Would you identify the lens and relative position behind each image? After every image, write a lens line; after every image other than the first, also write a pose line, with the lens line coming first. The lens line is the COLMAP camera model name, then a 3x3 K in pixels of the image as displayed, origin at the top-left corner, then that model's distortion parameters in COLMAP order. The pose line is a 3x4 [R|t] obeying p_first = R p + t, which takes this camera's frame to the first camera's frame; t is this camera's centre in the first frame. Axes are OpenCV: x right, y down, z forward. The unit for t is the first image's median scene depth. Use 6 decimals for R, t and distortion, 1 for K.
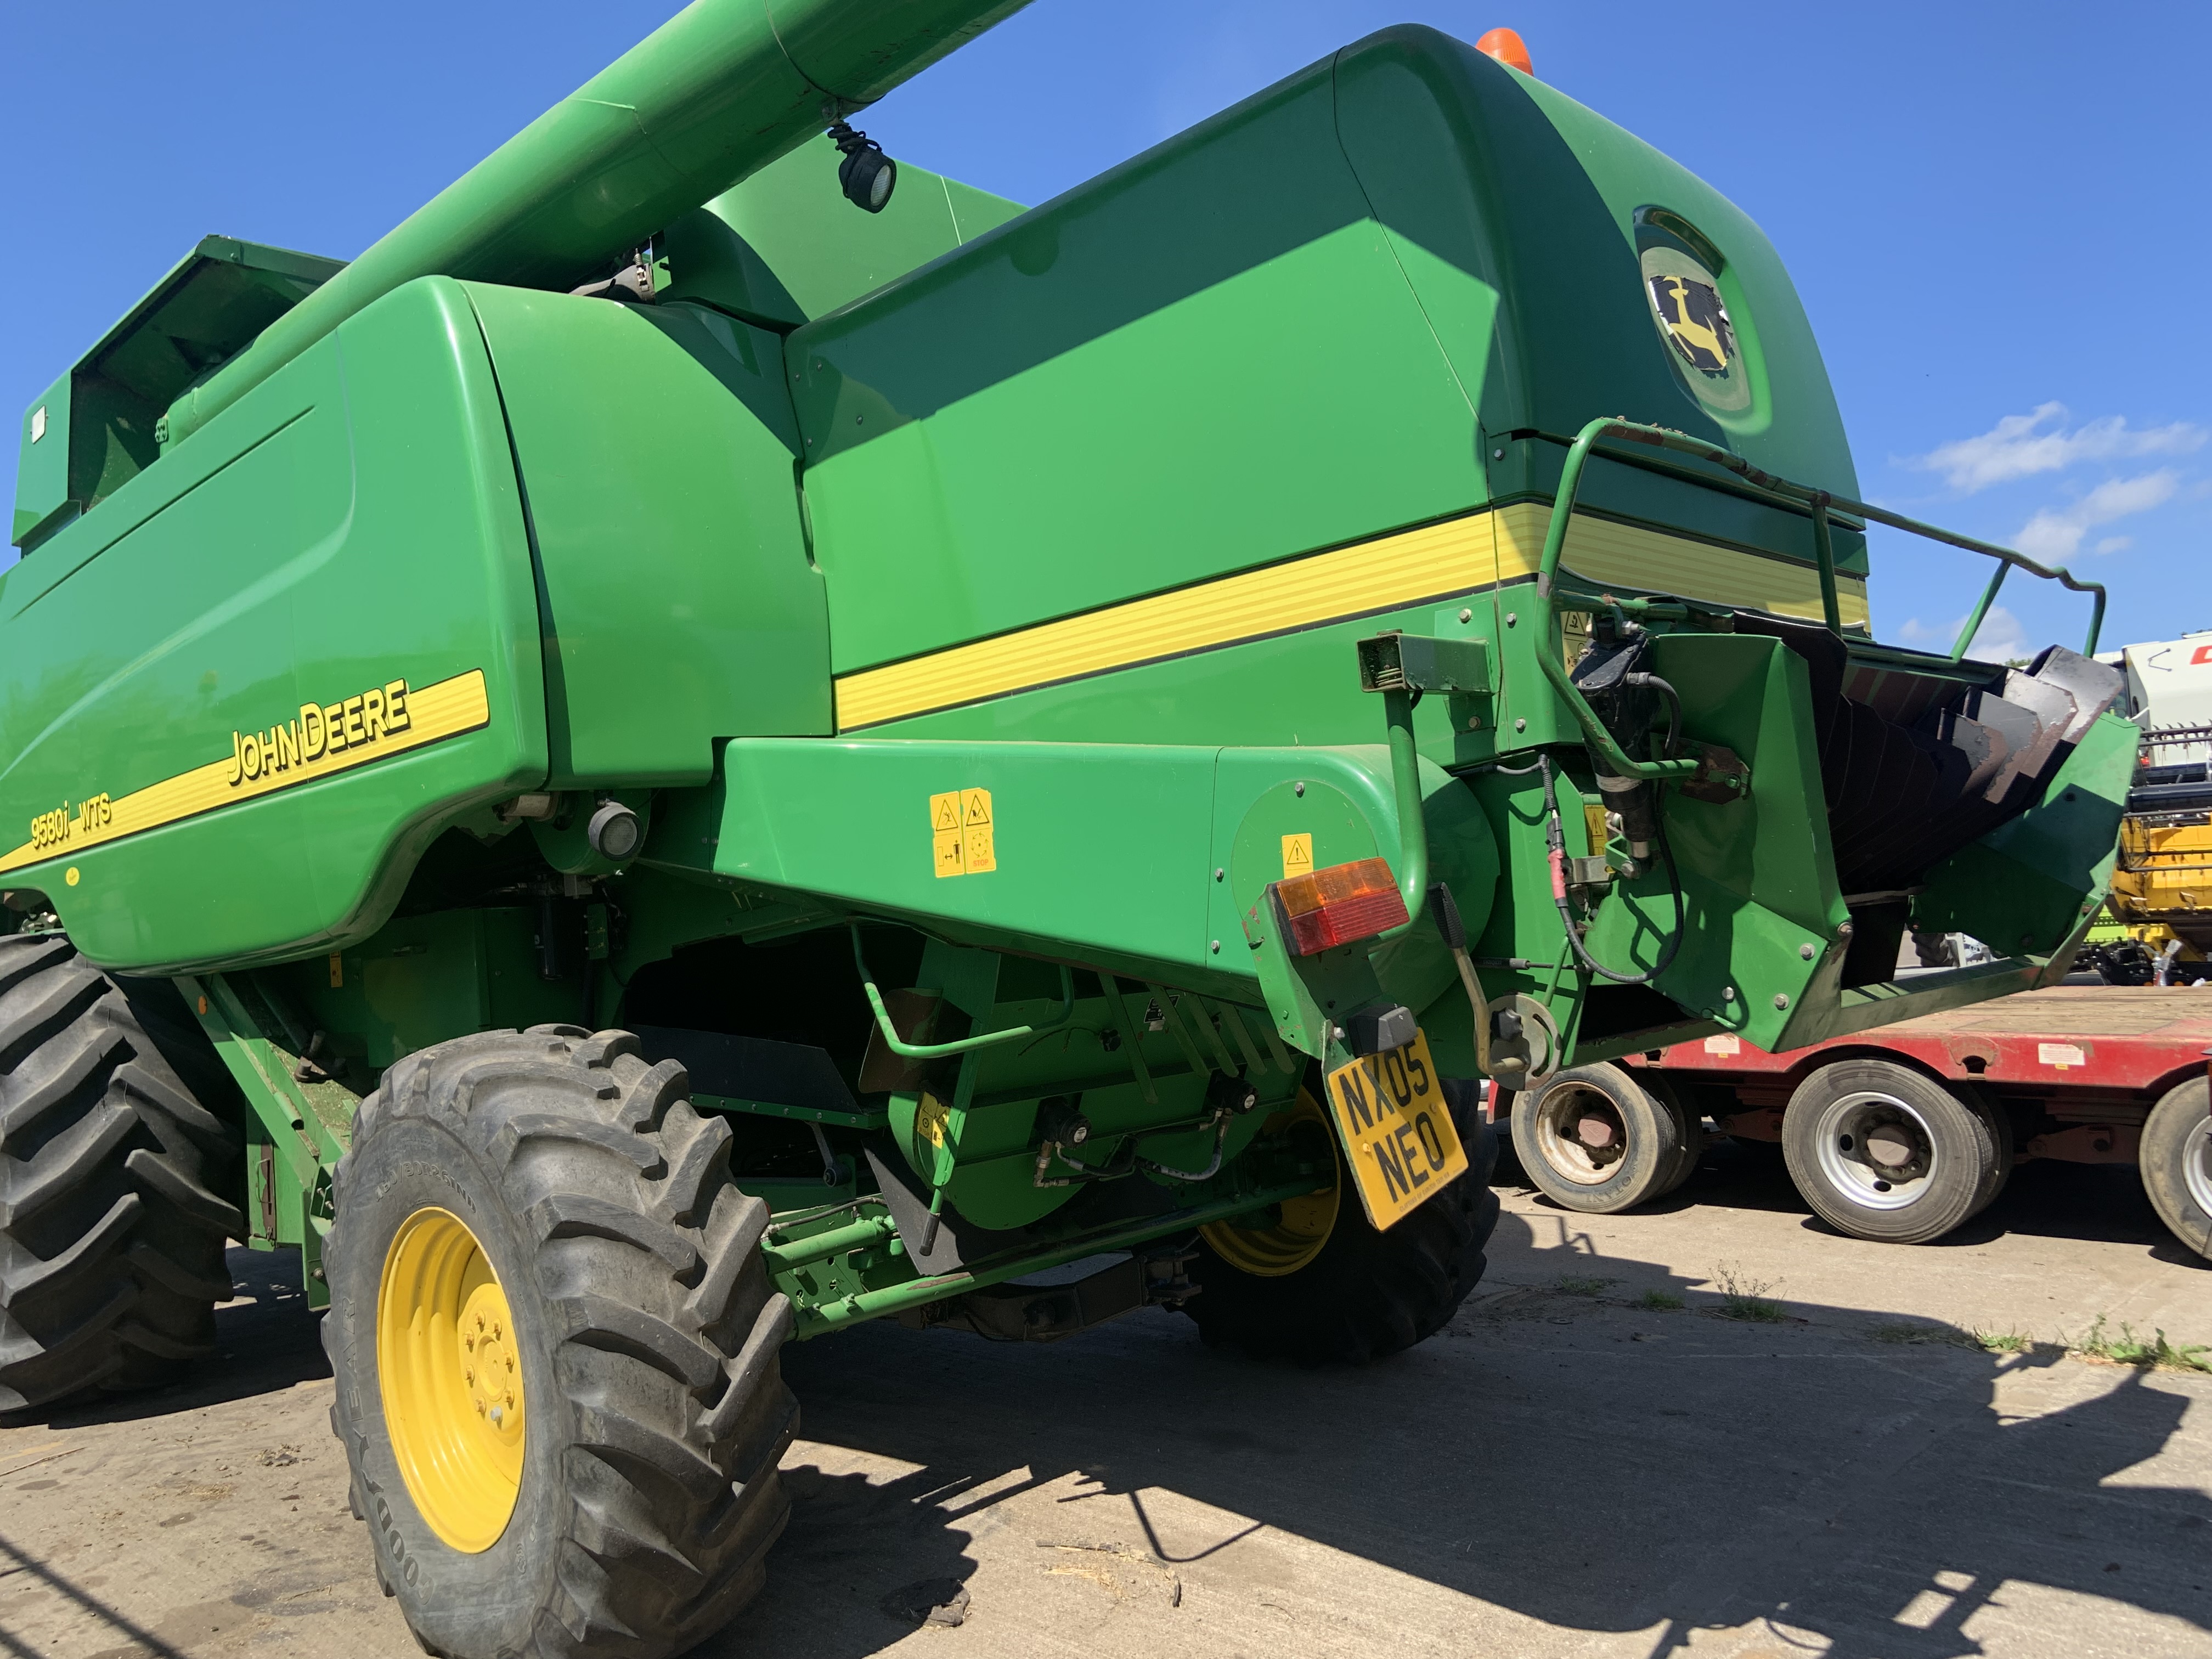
lens RADIAL K [[1791.2, 0, 1106.0], [0, 1791.2, 829.5], [0, 0, 1]] dist [-0.006809, -0.006137]
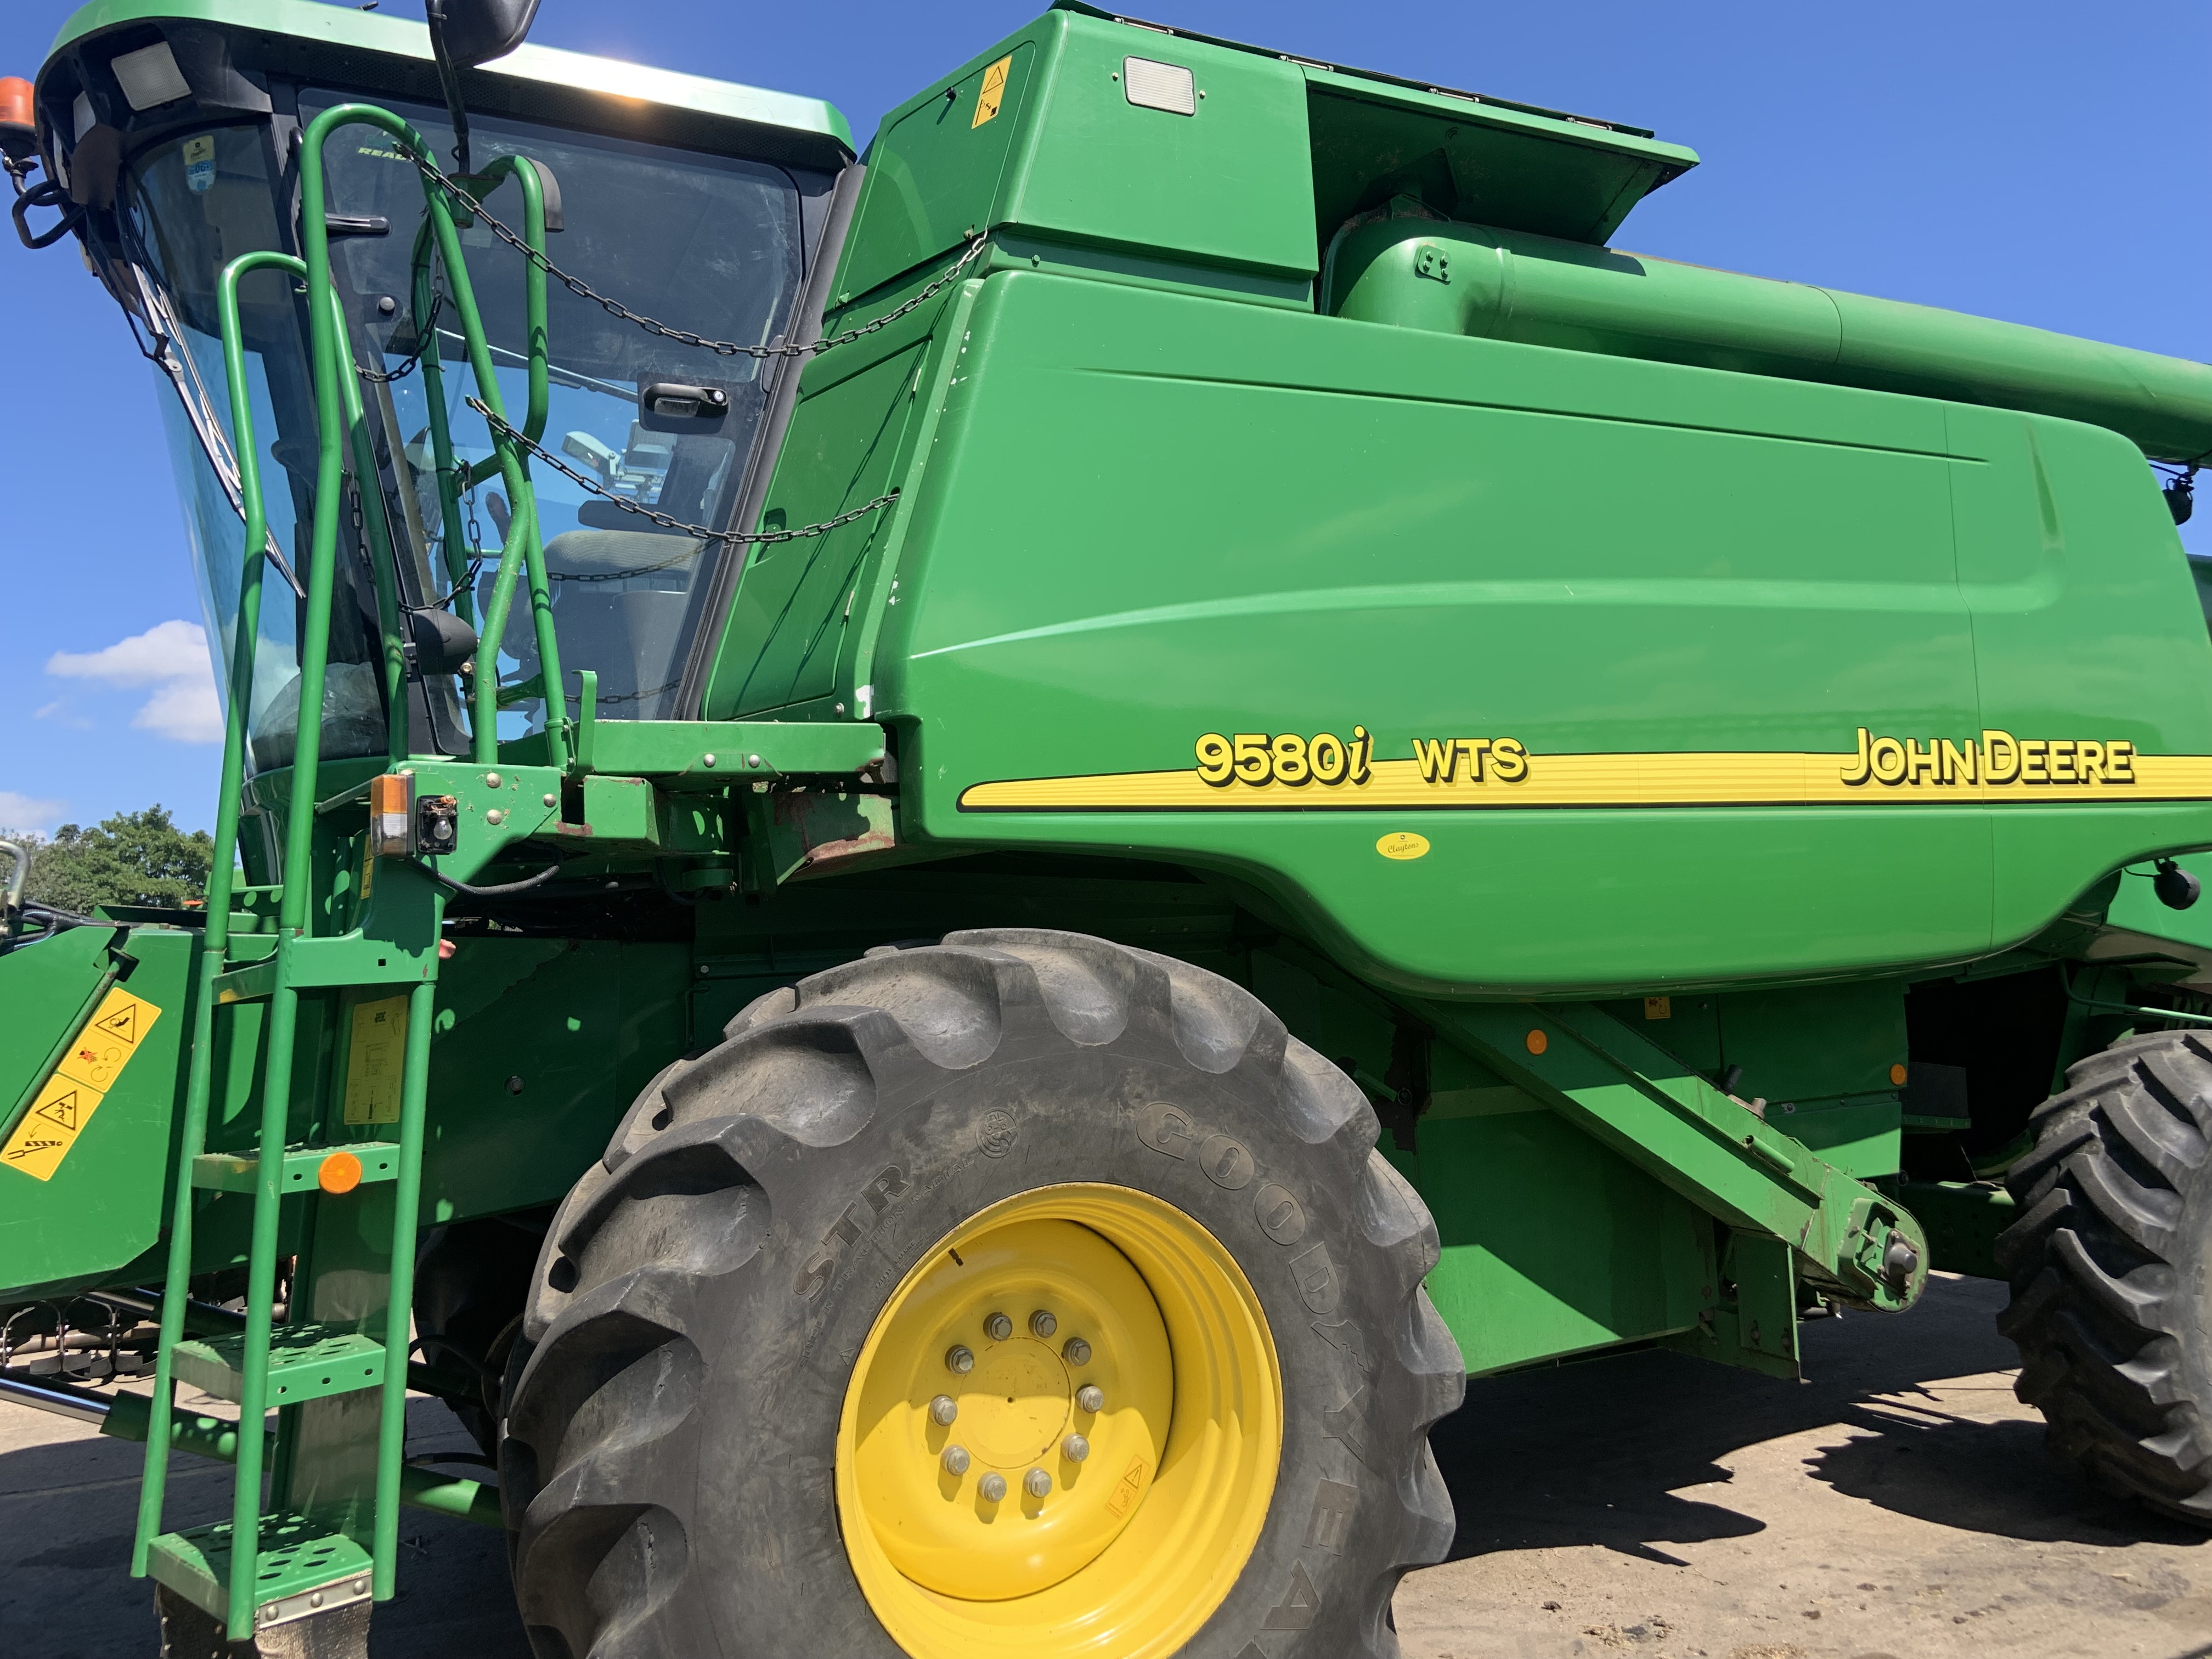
lens RADIAL K [[1791.2, 0, 1106.0], [0, 1791.2, 829.5], [0, 0, 1]] dist [-0.006809, -0.006137]
pose [[0.310641, 0.138775, 0.940342, -1.580557], [-0.023819, 0.990111, -0.138251, 0.143722], [-0.950229, 0.020548, 0.310874, 1.170298]]
